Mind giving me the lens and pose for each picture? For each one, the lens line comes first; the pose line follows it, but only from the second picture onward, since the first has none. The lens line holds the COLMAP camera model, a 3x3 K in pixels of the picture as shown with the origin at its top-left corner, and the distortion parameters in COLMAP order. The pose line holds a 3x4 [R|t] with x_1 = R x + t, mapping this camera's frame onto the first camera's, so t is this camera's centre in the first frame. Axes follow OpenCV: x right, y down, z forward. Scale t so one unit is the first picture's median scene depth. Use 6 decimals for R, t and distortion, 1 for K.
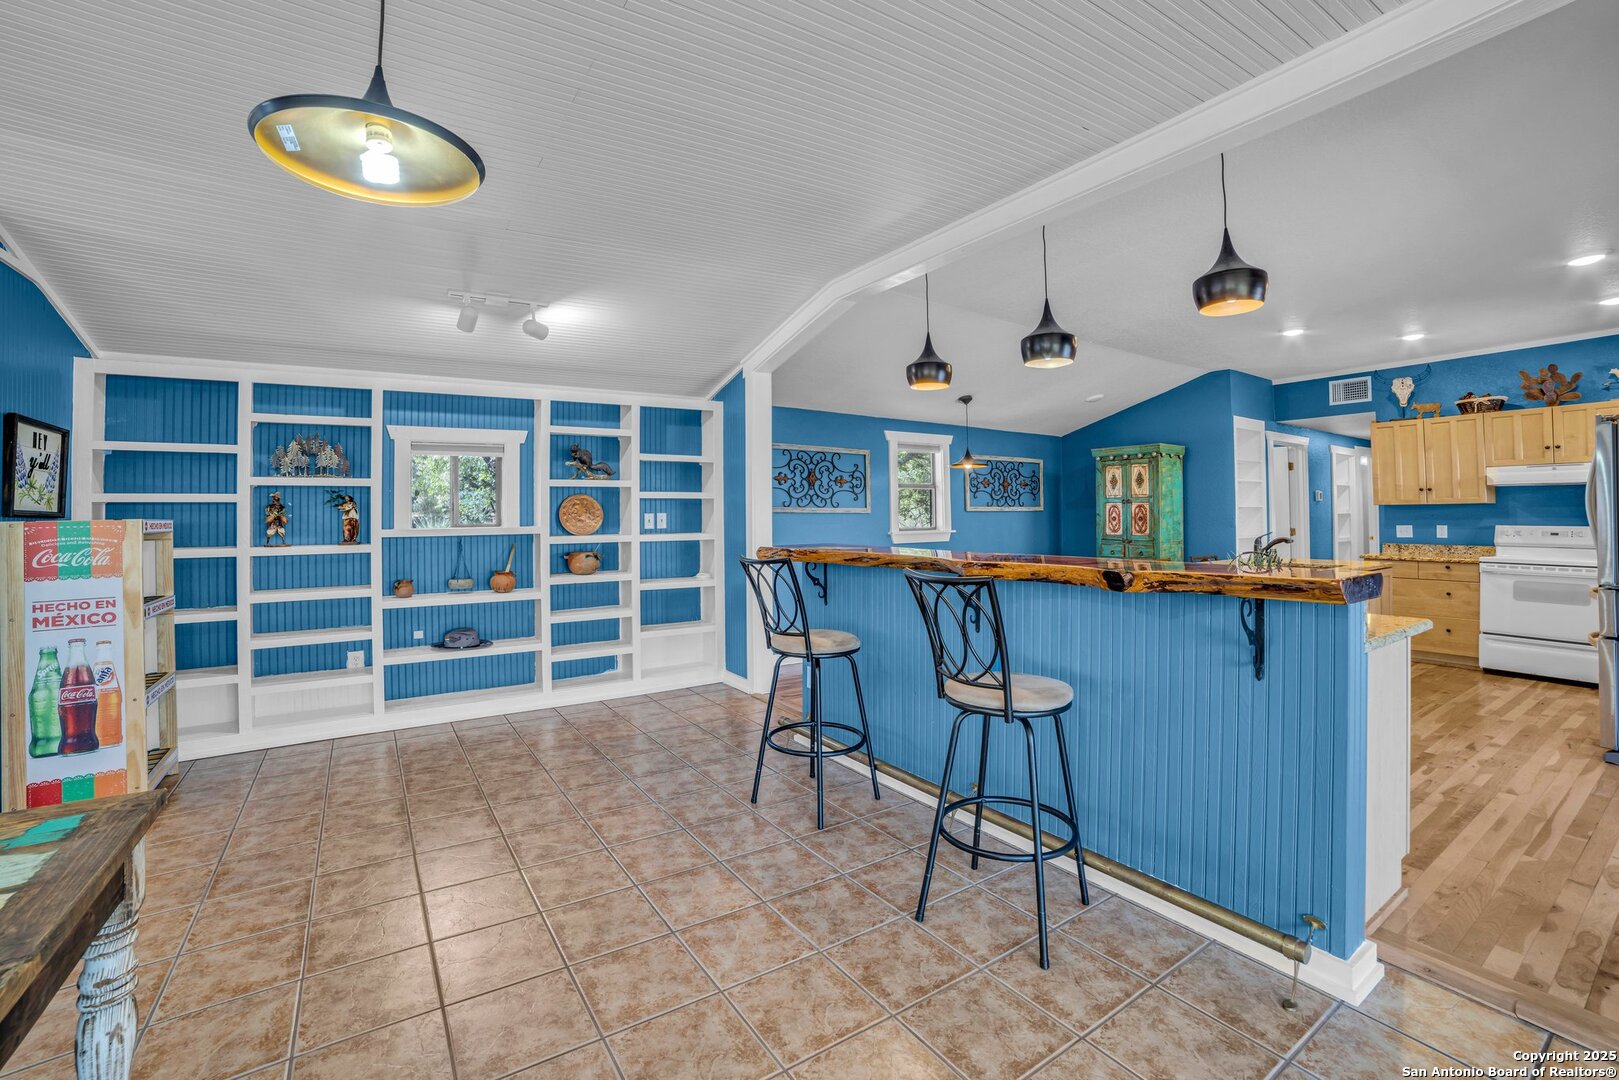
lens RADIAL K [[698.3, 0, 809.8], [0, 698.3, 523.3], [0, 0, 1]] dist [0.000128, -0.000002]
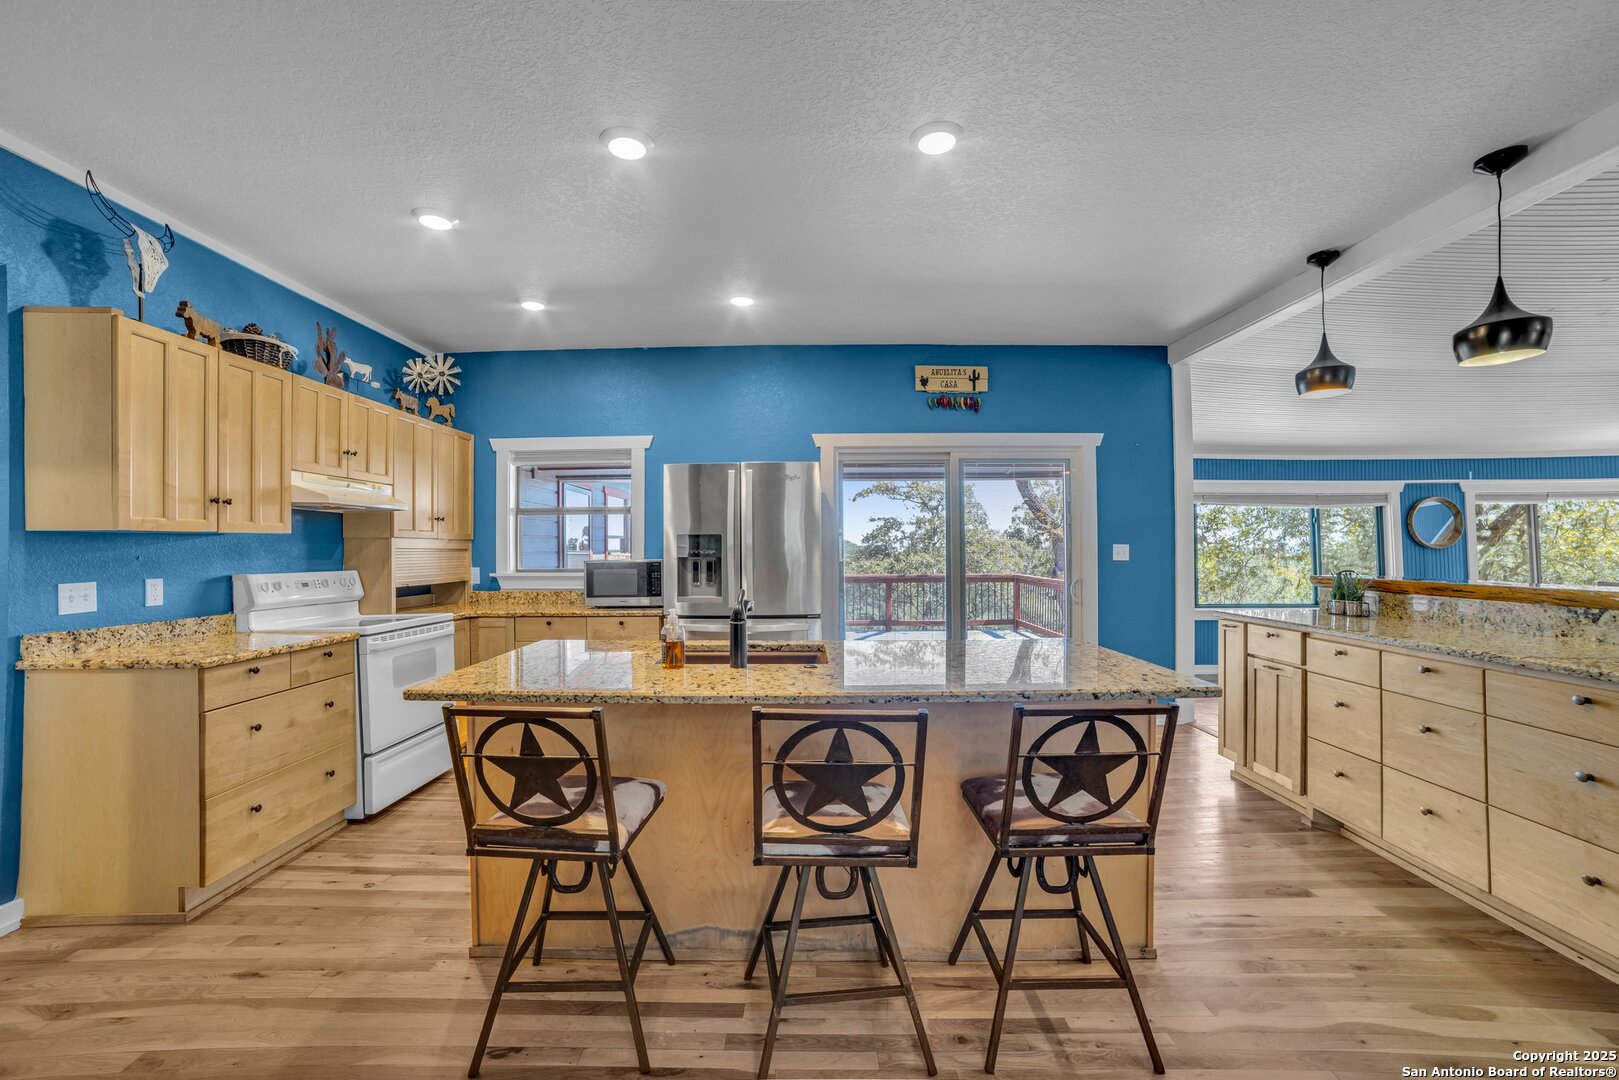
lens RADIAL K [[642.6, 0, 807.5], [0, 642.6, 544.5], [0, 0, 1]] dist [-0.023384, -0.000424]
pose [[-0.834662, 0.008997, 0.550689, 0.133931], [0.011497, 0.999933, 0.001090, -0.006644], [-0.550642, 0.007241, -0.834710, 0.471847]]
